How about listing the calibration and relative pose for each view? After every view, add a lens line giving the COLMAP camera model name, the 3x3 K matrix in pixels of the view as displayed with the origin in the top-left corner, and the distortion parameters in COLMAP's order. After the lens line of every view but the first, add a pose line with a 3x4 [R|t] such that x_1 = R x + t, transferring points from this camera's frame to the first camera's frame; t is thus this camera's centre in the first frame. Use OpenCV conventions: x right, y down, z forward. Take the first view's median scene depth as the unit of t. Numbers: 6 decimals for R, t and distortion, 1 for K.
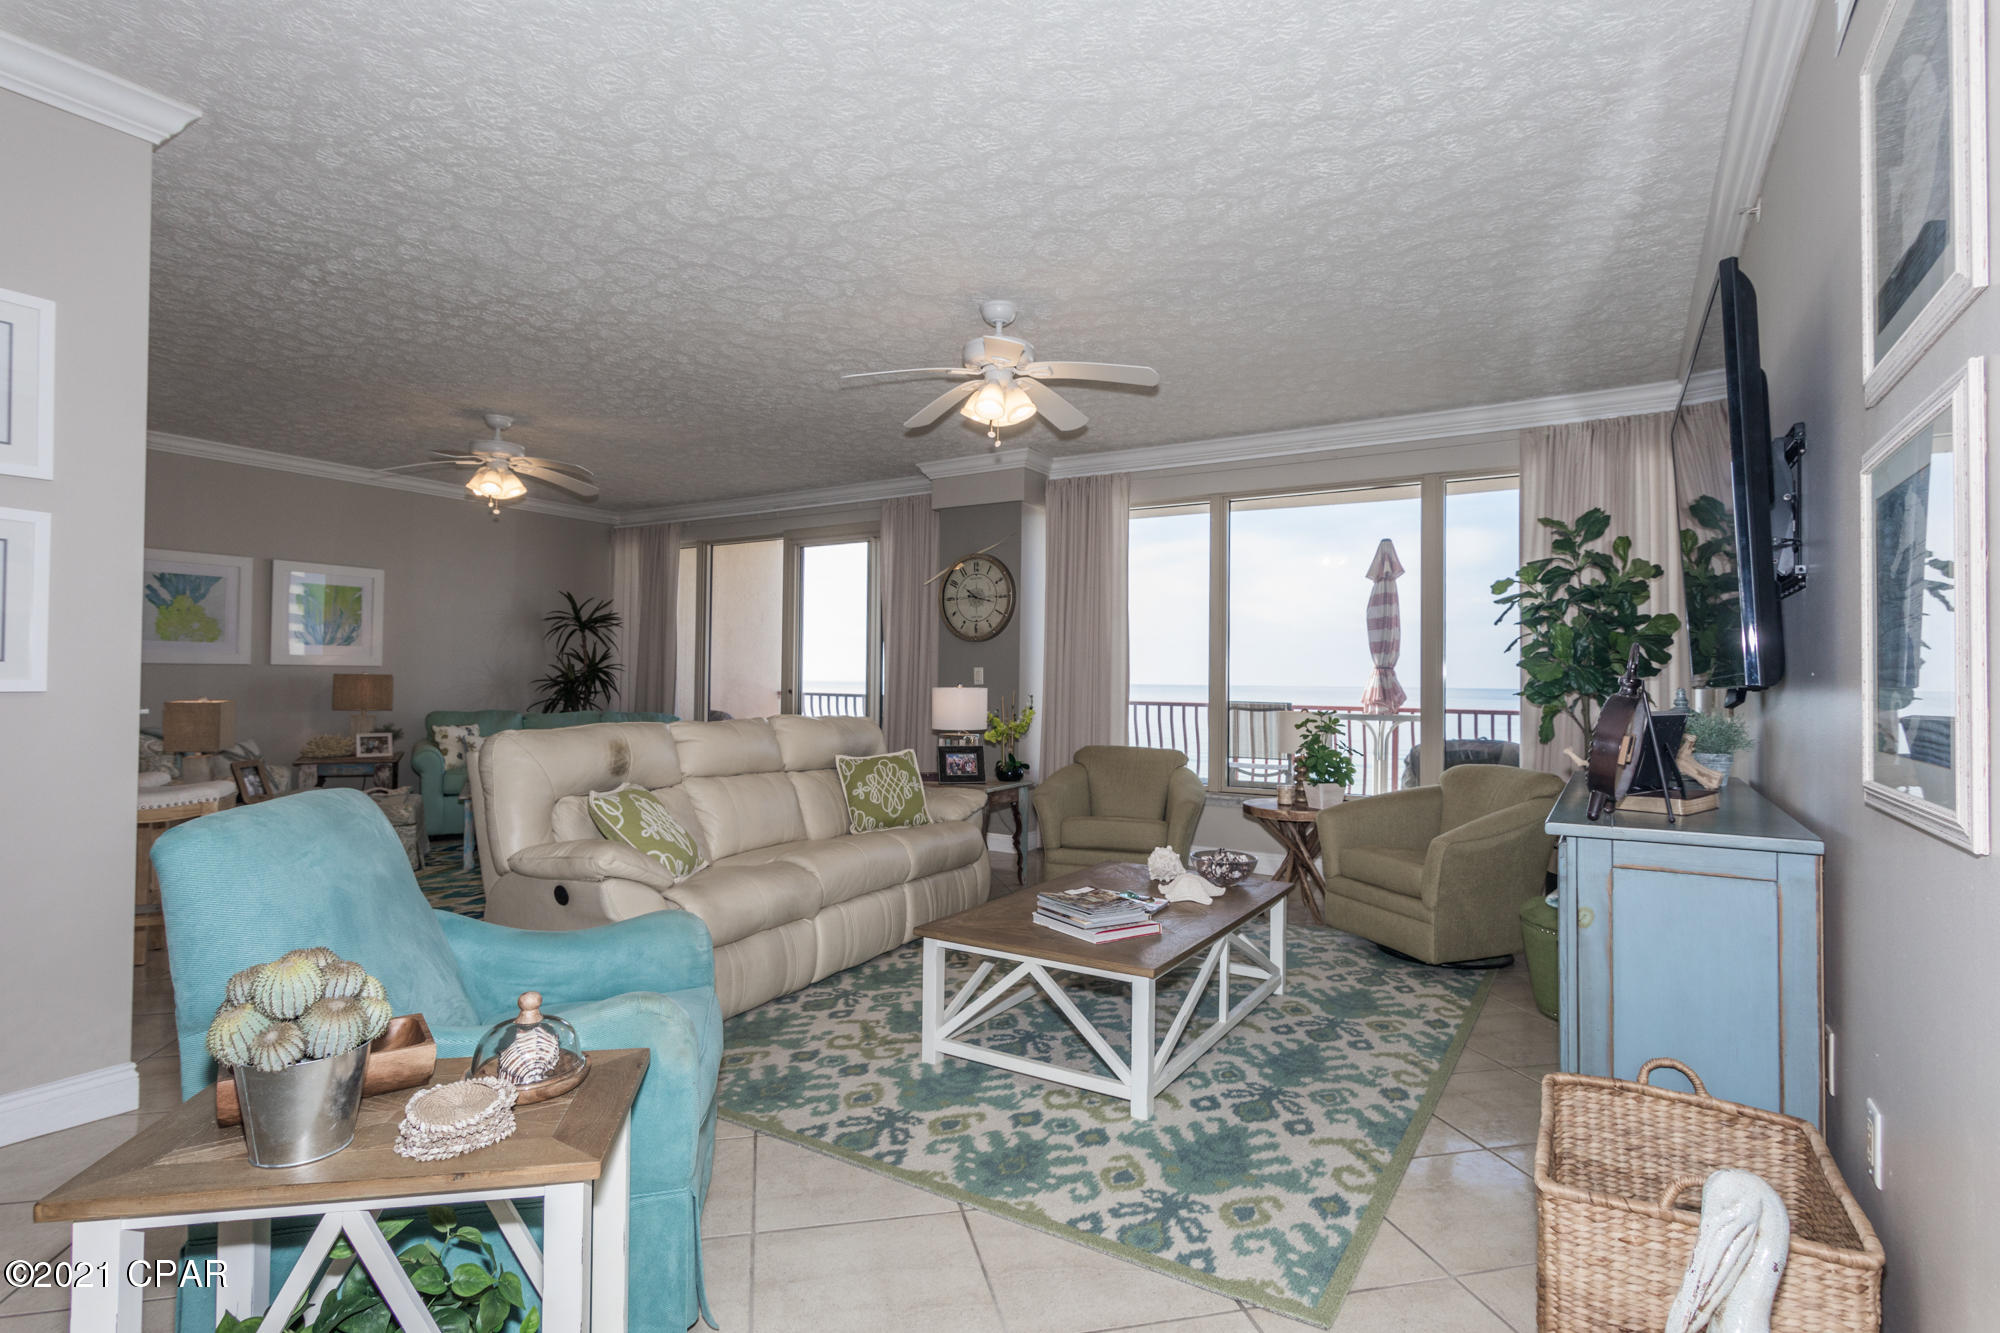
lens RADIAL K [[975.5, 0, 1007.3], [0, 975.5, 669.9], [0, 0, 1]] dist [0.002763, -0.000507]
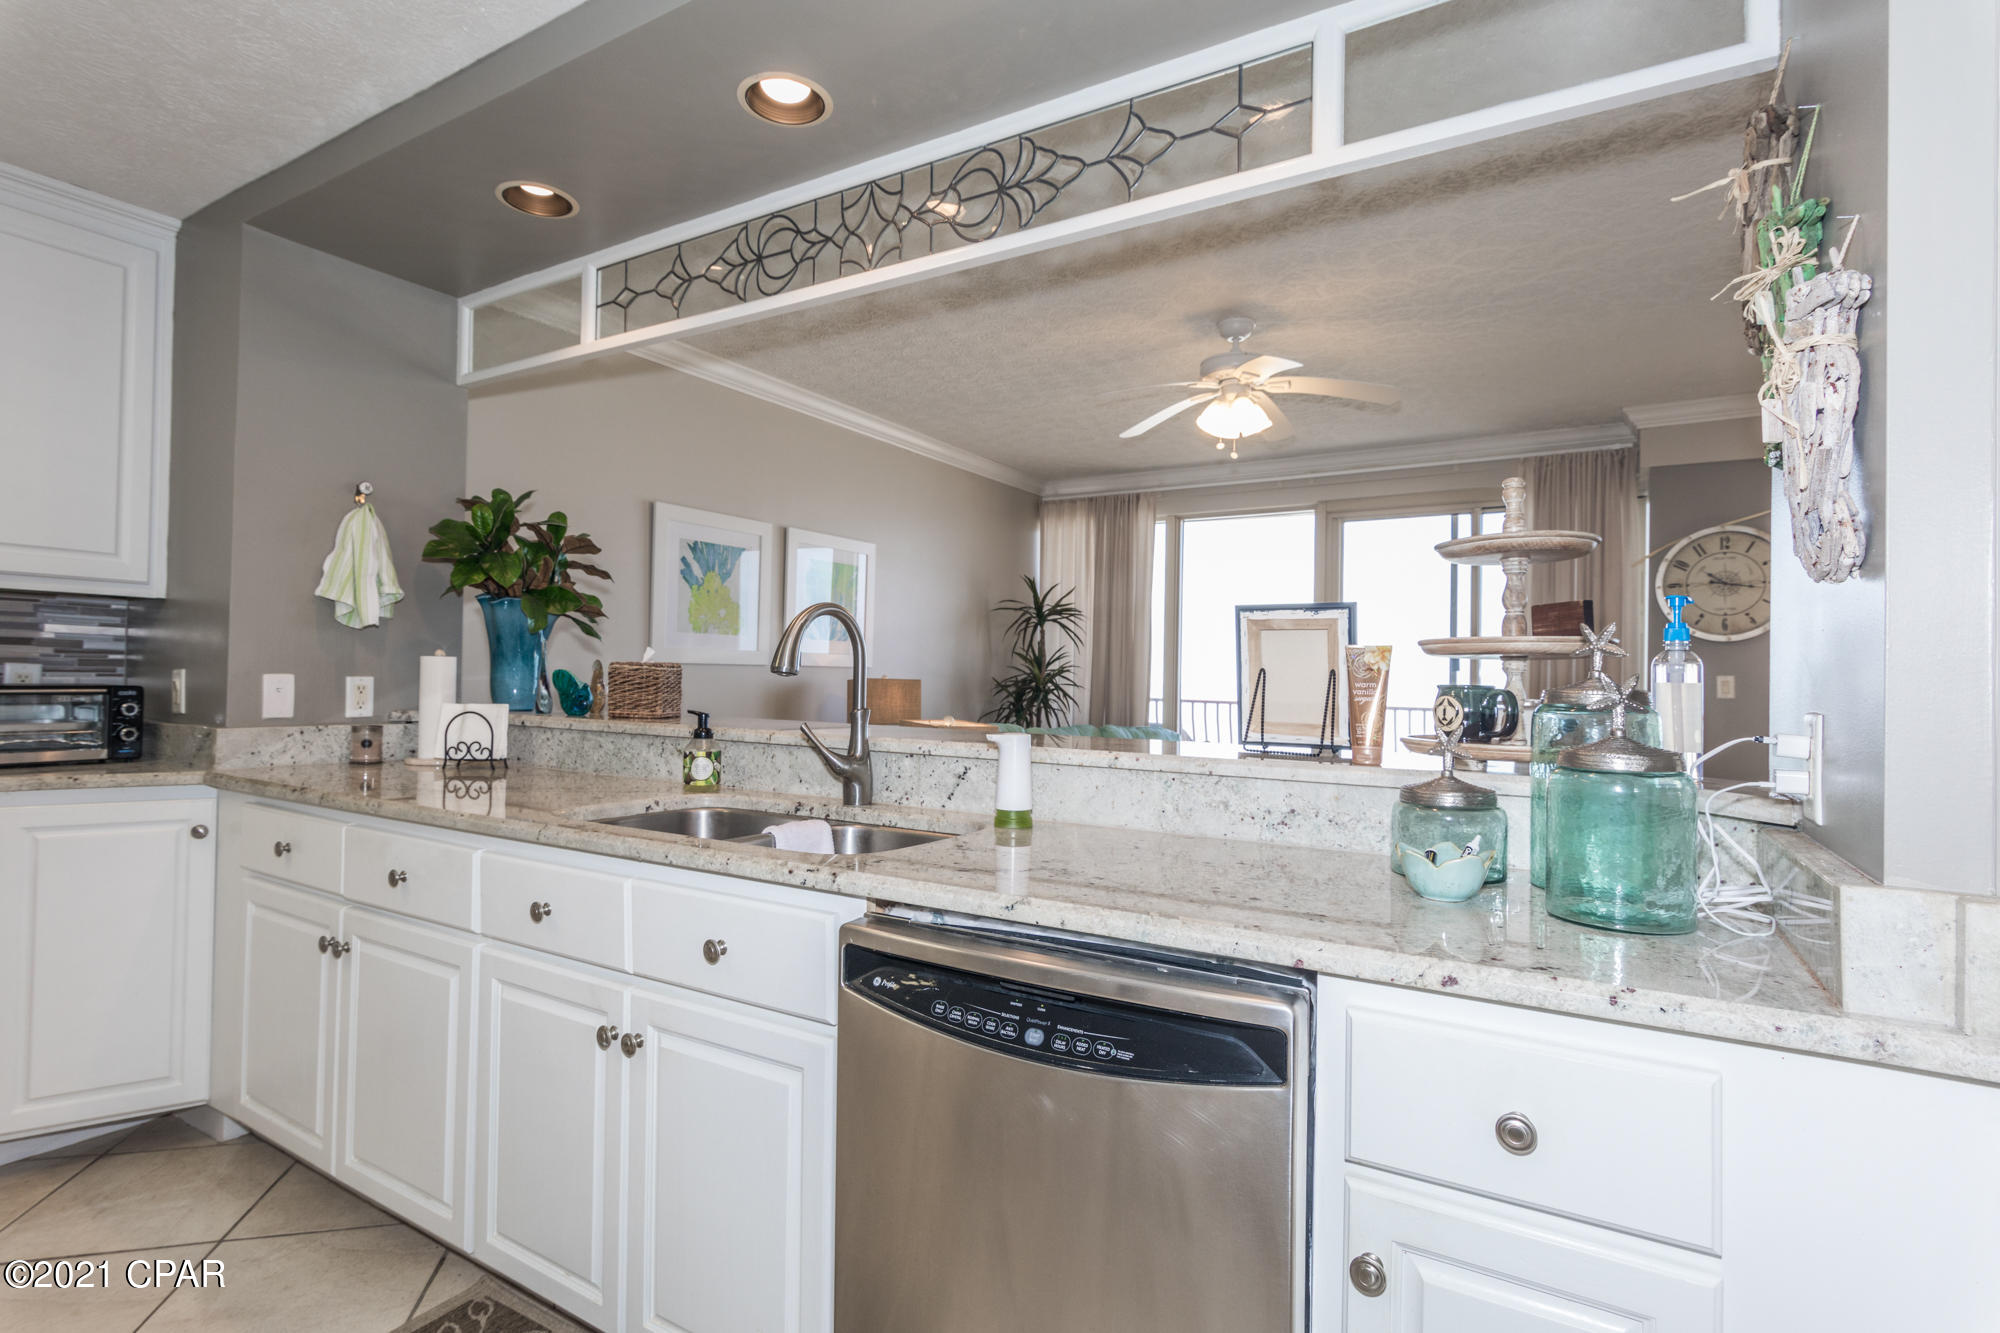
lens RADIAL K [[975.5, 0, 998.0], [0, 975.5, 671.1], [0, 0, 1]] dist [0.002763, -0.000507]
pose [[0.999935, 0.009997, -0.005405, -0.553030], [-0.009977, 0.999944, 0.003633, -0.004675], [0.005441, -0.003579, 0.999979, 0.227790]]
